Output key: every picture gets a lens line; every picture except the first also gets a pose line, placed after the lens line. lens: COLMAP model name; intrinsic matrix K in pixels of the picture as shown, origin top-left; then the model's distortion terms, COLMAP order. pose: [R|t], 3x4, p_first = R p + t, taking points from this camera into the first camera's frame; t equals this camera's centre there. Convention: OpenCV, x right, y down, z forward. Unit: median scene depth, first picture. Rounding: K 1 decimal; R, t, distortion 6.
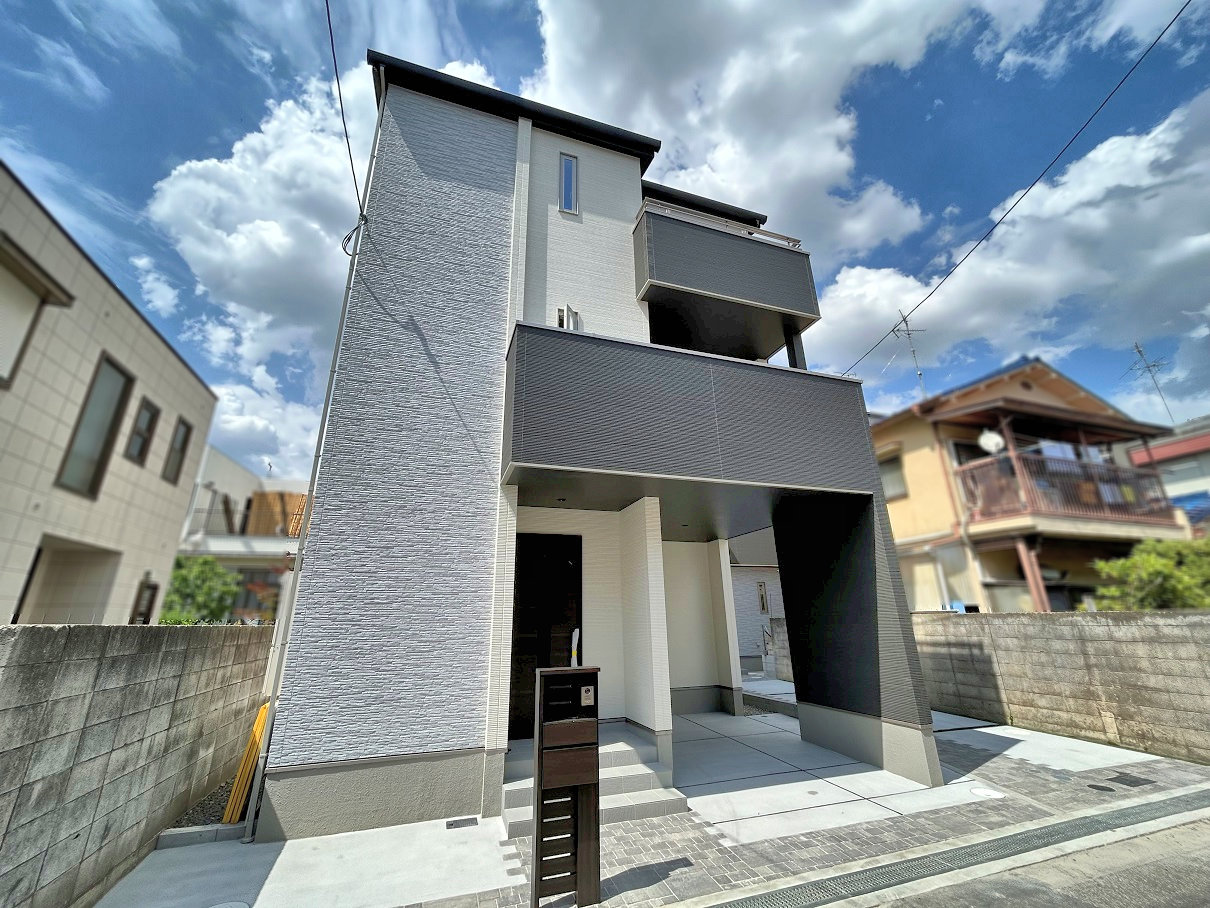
lens RADIAL K [[485.3, 0, 605.1], [0, 485.3, 450.8], [0, 0, 1]] dist [0.002134, -0.000469]
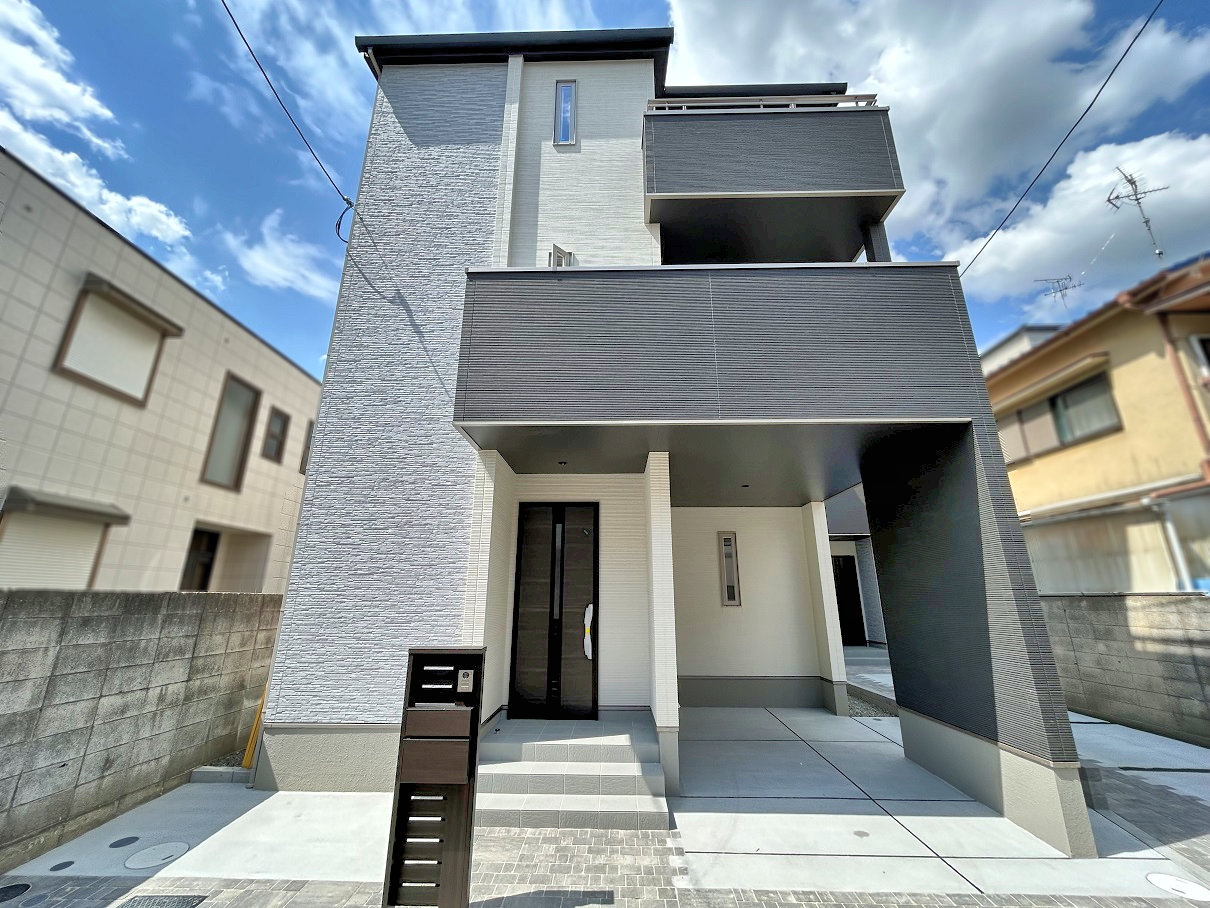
lens RADIAL K [[485.3, 0, 605.1], [0, 485.3, 450.8], [0, 0, 1]] dist [0.002134, -0.000469]
pose [[0.938144, -0.082734, -0.336217, 0.298442], [0.097248, 0.994906, 0.026533, 0.063909], [0.332309, -0.057588, 0.941411, 0.182695]]
